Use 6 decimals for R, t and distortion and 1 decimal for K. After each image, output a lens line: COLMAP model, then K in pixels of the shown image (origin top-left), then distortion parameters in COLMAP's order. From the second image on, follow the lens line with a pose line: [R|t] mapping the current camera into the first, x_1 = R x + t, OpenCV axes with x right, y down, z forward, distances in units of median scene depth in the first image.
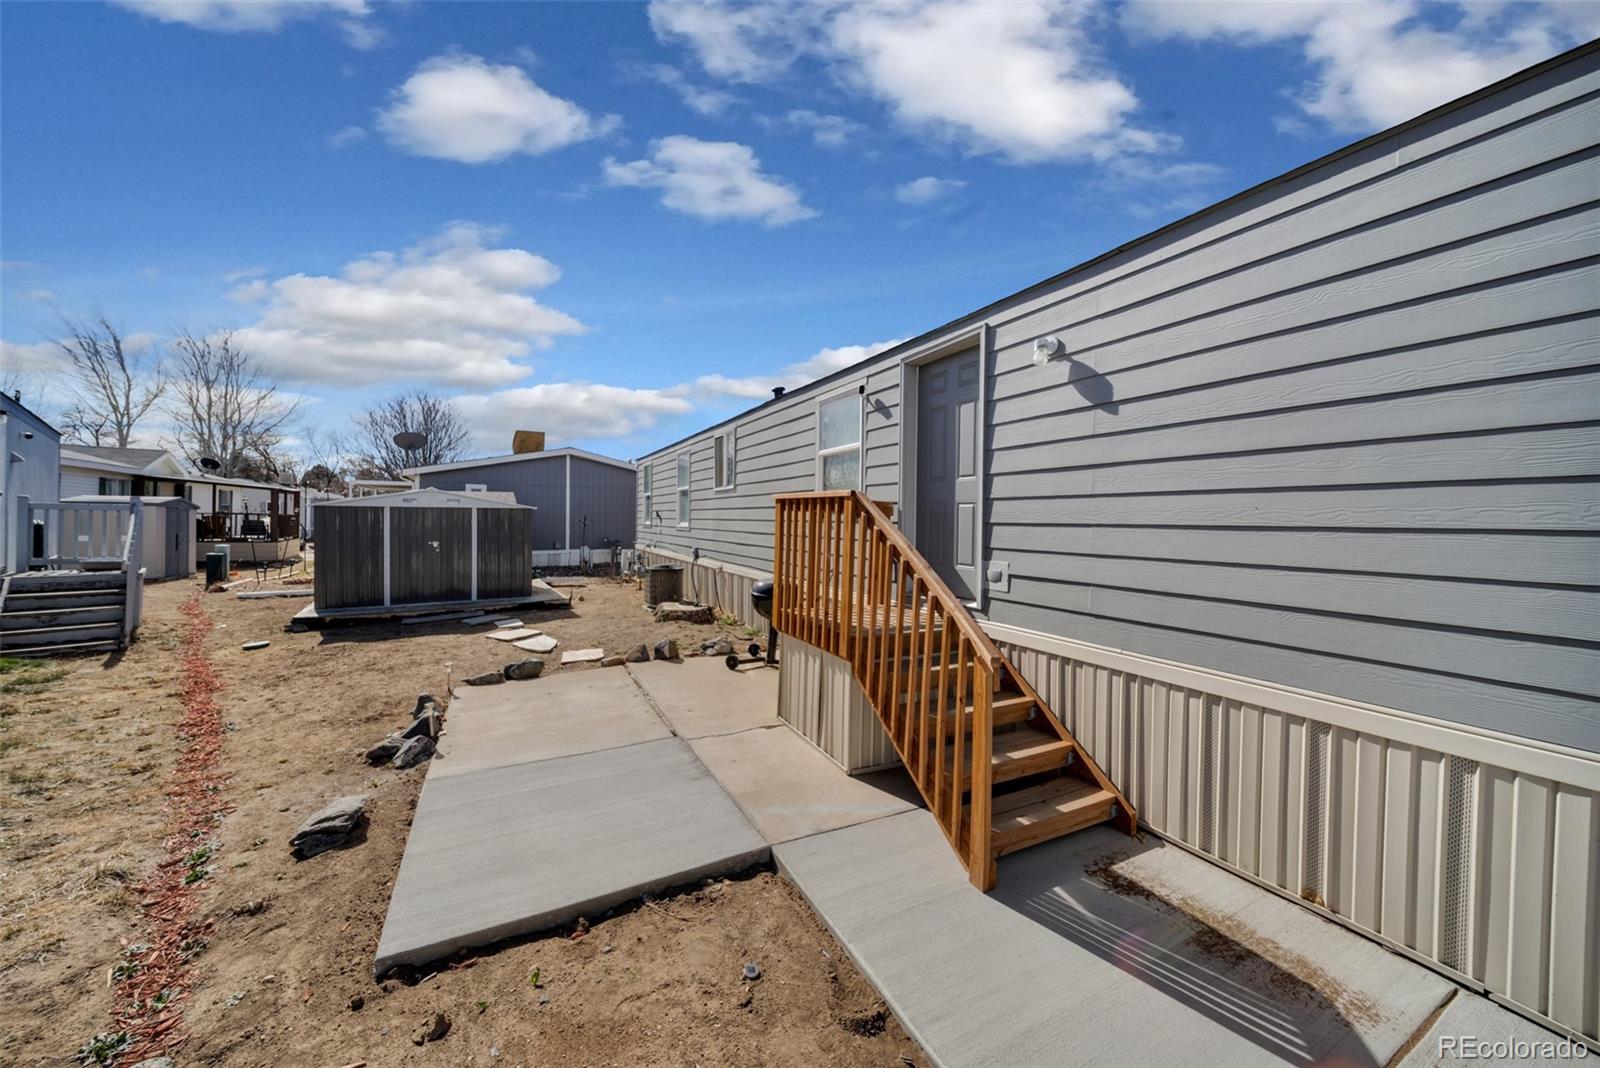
lens RADIAL K [[584.9, 0, 812.4], [0, 584.9, 526.1], [0, 0, 1]] dist [-0.000173, -0.000114]
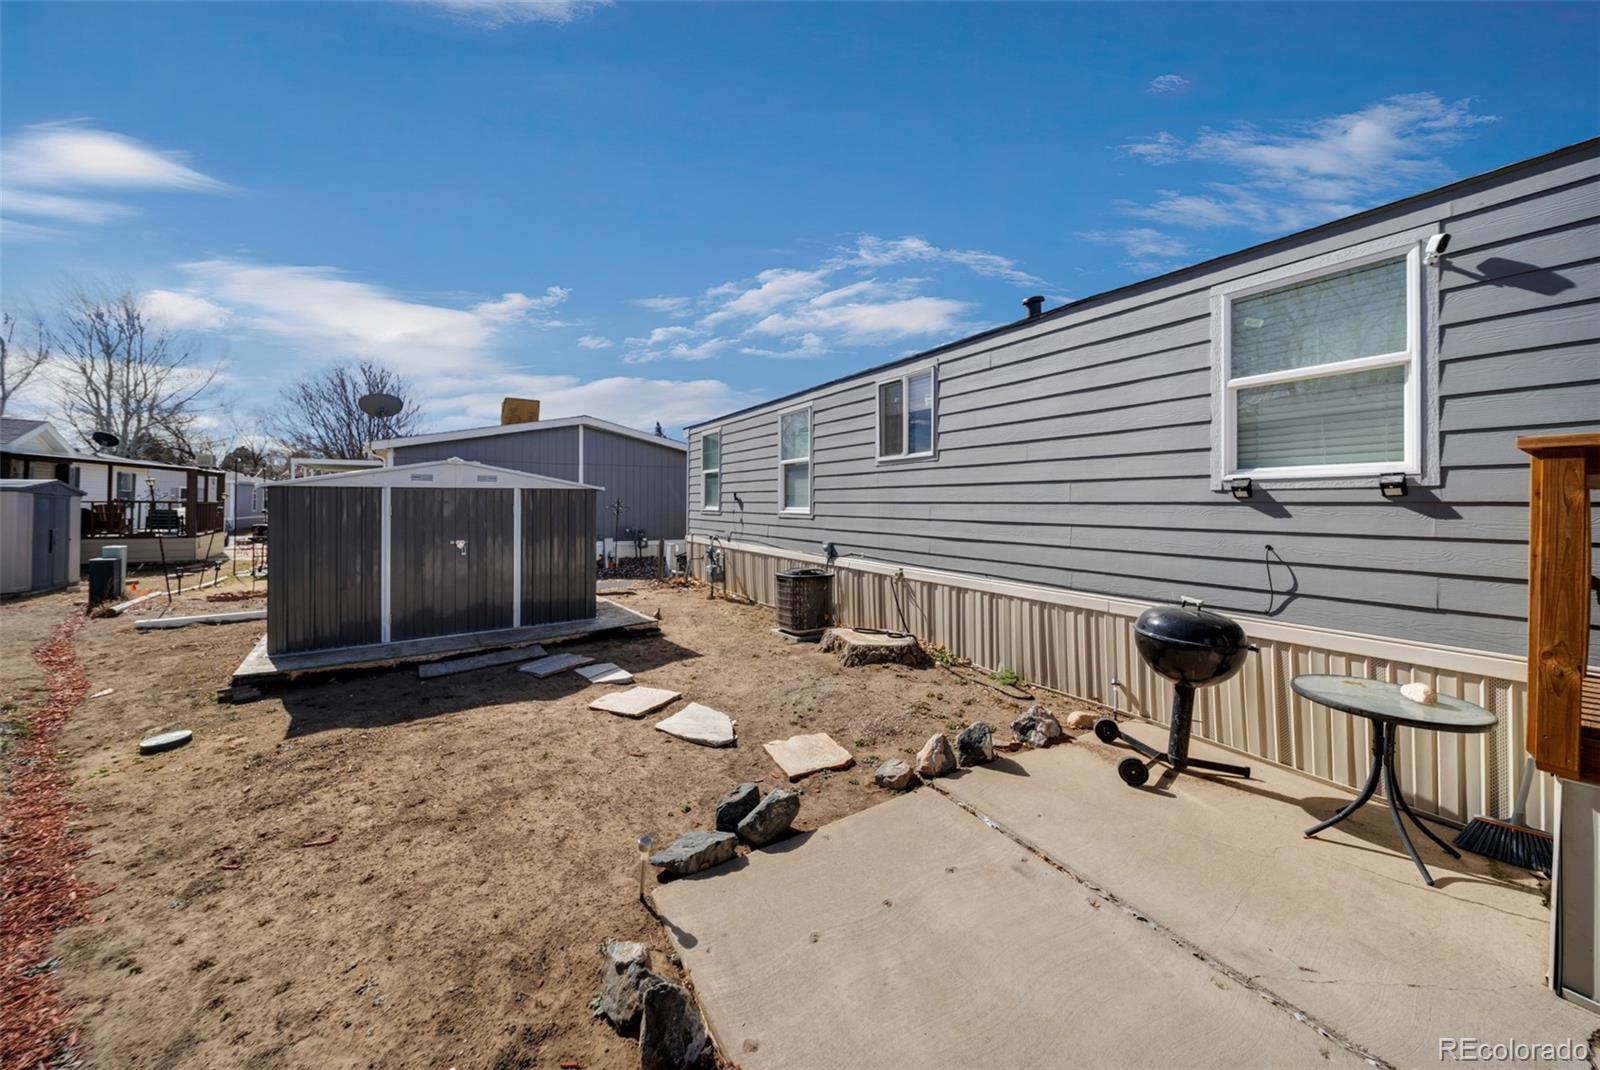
lens RADIAL K [[613.9, 0, 836.1], [0, 613.9, 500.3], [0, 0, 1]] dist [-0.001577, -0.000249]
pose [[0.997528, -0.008938, 0.069700, -0.190590], [0.009992, 0.999841, -0.014799, -0.002792], [-0.069557, 0.015459, 0.997458, 0.199709]]
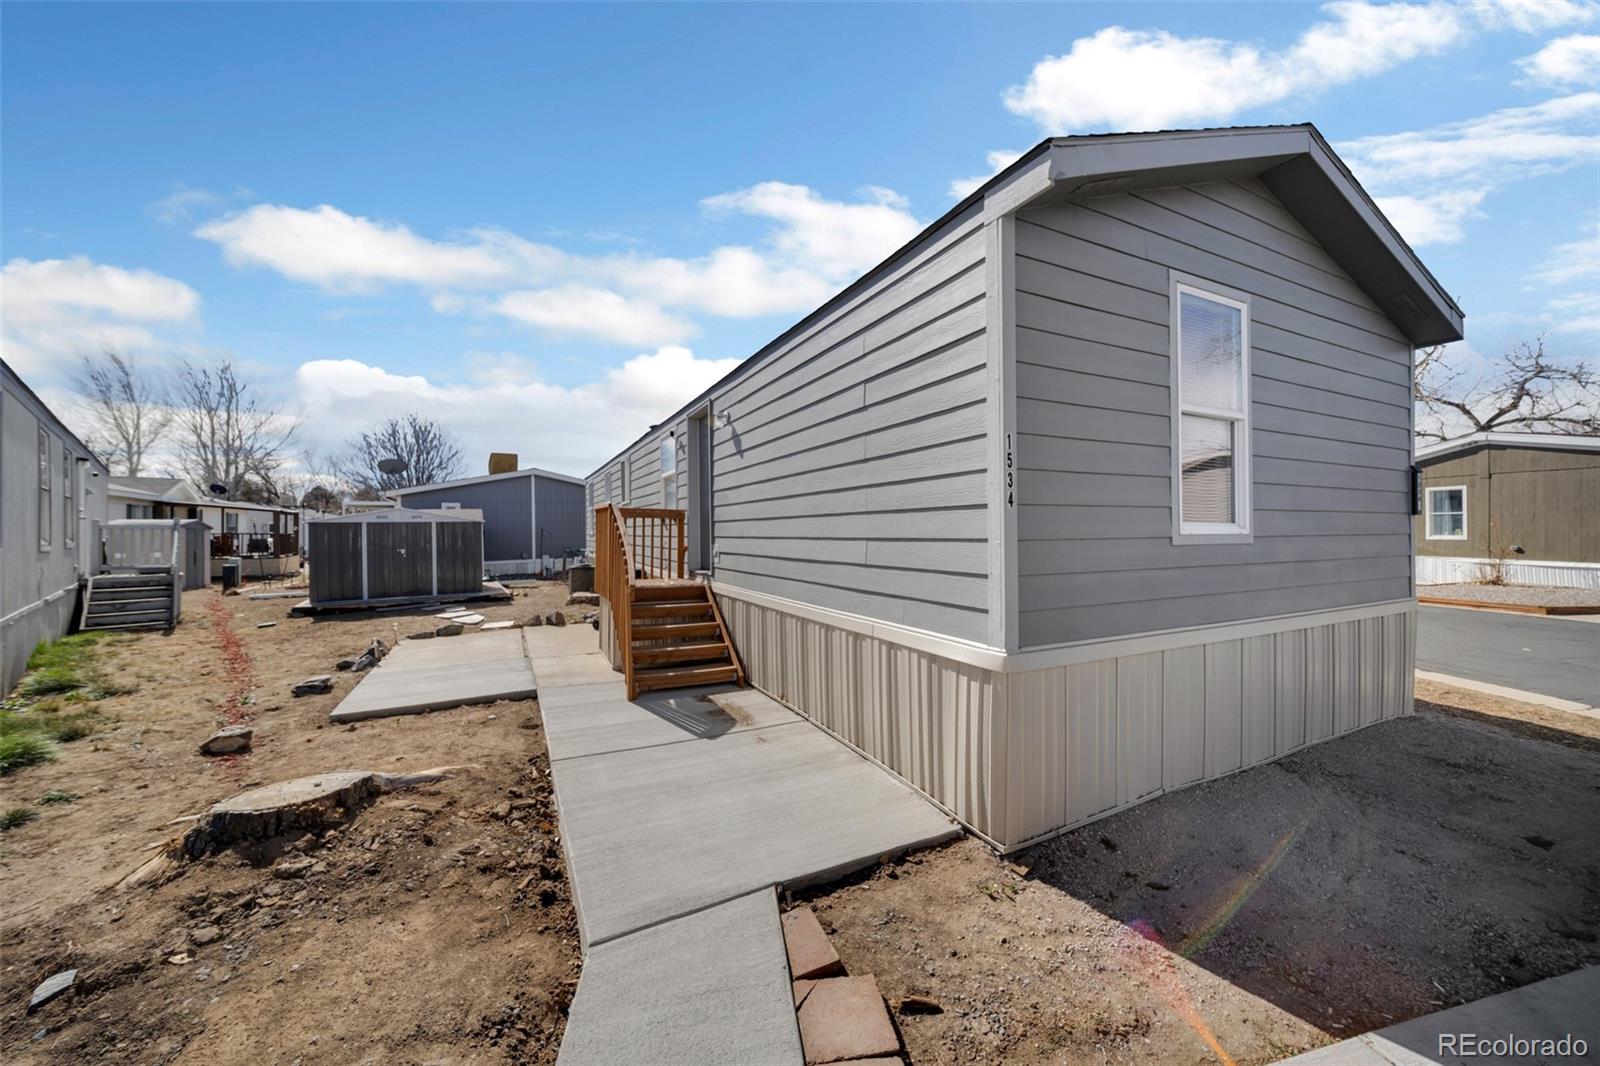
lens RADIAL K [[589.2, 0, 800.0], [0, 589.2, 533.0], [0, 0, 1]] dist [-0.000680, -0.000096]
pose [[0.999653, -0.021015, -0.015911, 0.166556], [0.020905, 0.999756, -0.007078, 0.012923], [0.016056, 0.006743, 0.999848, -0.185449]]
